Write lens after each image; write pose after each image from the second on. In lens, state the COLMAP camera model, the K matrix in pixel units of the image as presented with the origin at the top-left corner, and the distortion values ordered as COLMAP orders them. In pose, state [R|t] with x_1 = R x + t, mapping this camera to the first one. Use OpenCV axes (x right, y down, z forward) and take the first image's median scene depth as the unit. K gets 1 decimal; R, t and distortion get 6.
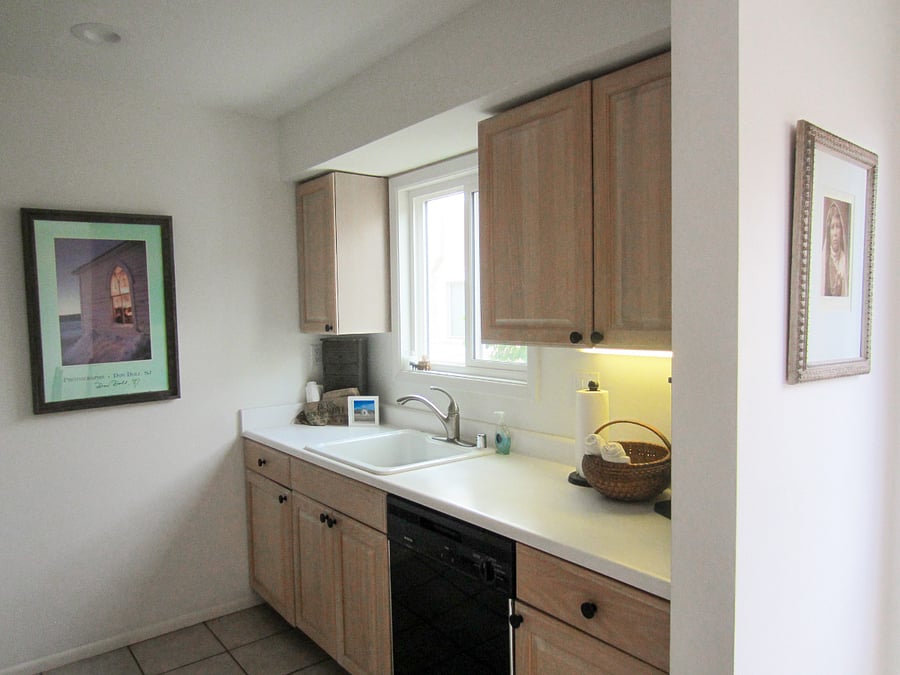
lens RADIAL K [[610.5, 0, 450.5], [0, 610.5, 343.2], [0, 0, 1]] dist [-0.034375, -0.001469]
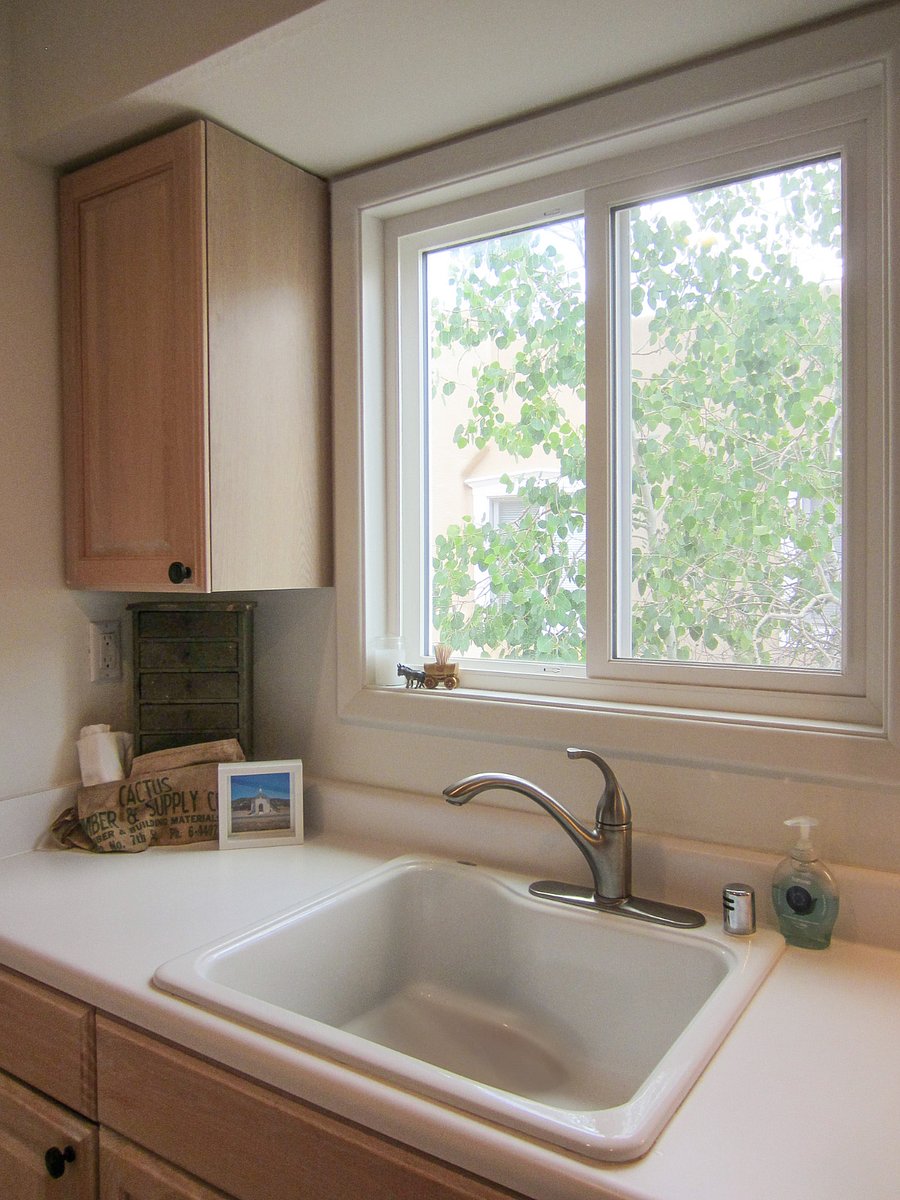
lens RADIAL K [[870.7, 0, 426.5], [0, 870.7, 582.6], [0, 0, 1]] dist [-0.025049, 0.018503]
pose [[0.957688, 0.005227, 0.287762, -0.199623], [0.005238, 0.999353, -0.035586, -0.001075], [-0.287762, 0.035588, 0.957040, 0.477358]]
